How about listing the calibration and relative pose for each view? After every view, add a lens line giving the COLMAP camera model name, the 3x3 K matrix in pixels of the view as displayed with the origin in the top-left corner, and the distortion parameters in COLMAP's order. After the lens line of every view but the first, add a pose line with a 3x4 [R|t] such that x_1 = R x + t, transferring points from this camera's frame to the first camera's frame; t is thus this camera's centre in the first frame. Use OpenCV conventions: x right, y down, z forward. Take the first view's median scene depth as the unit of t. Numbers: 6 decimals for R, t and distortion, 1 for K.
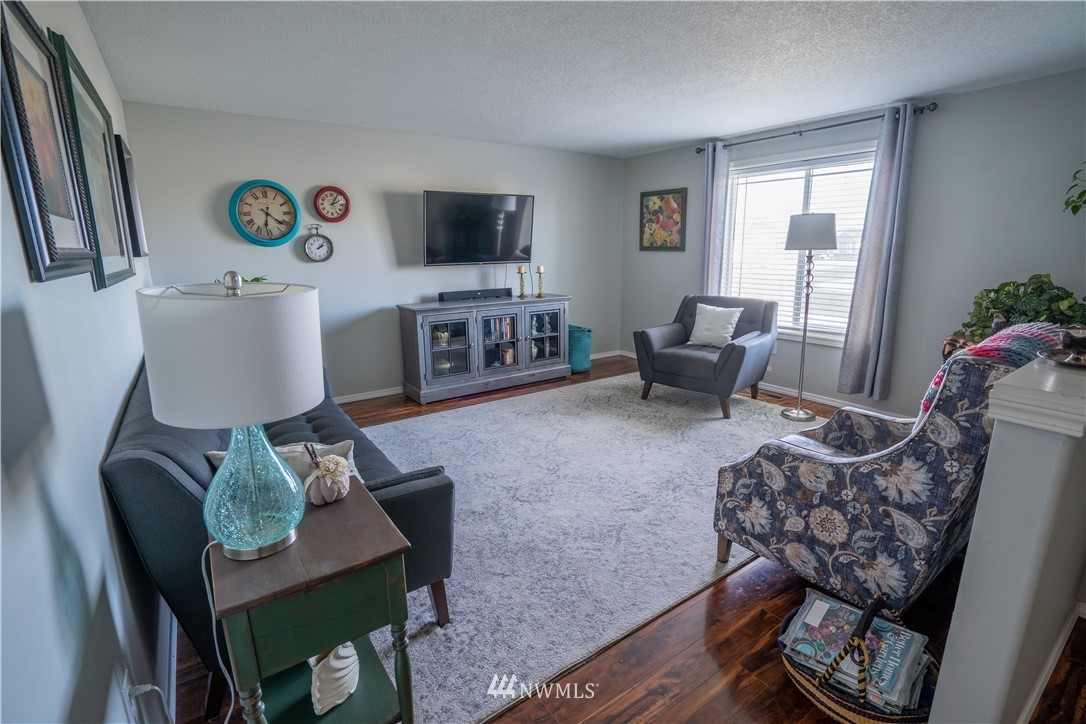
lens RADIAL K [[523.6, 0, 531.8], [0, 523.6, 360.5], [0, 0, 1]] dist [-0.073480, 0.036250]
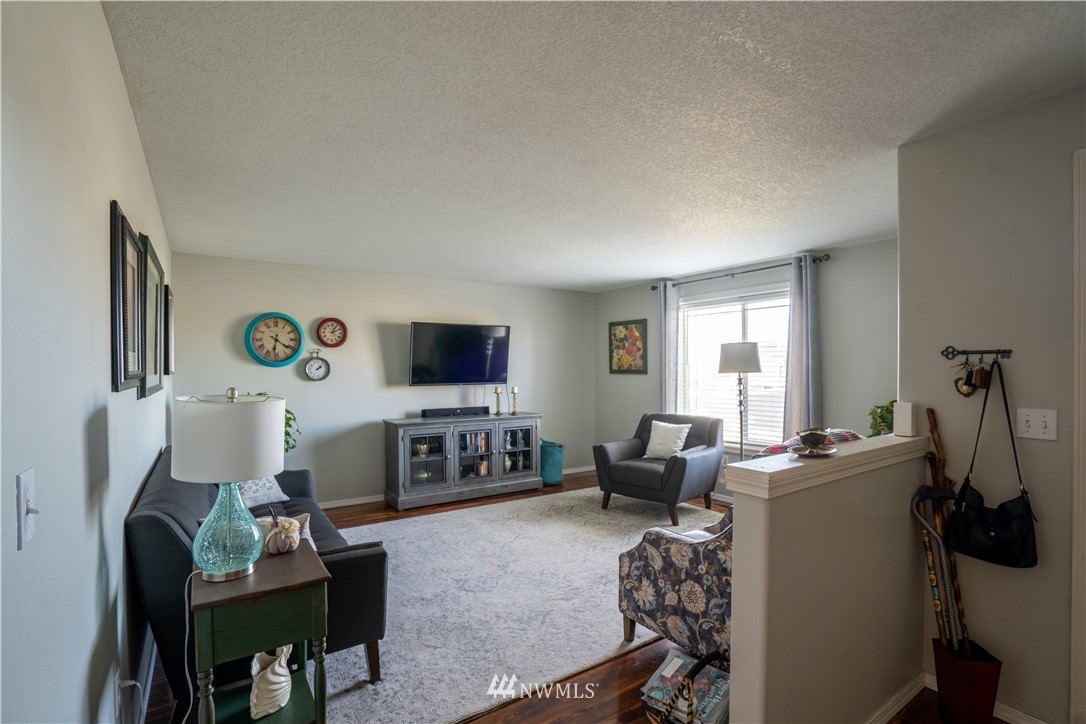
lens RADIAL K [[523.6, 0, 531.8], [0, 523.6, 360.5], [0, 0, 1]] dist [-0.073480, 0.036250]
pose [[0.999859, 0.006481, -0.015513, 0.099132], [-0.009829, 0.973930, -0.226636, 0.025750], [0.013639, 0.226756, 0.973856, -0.150132]]
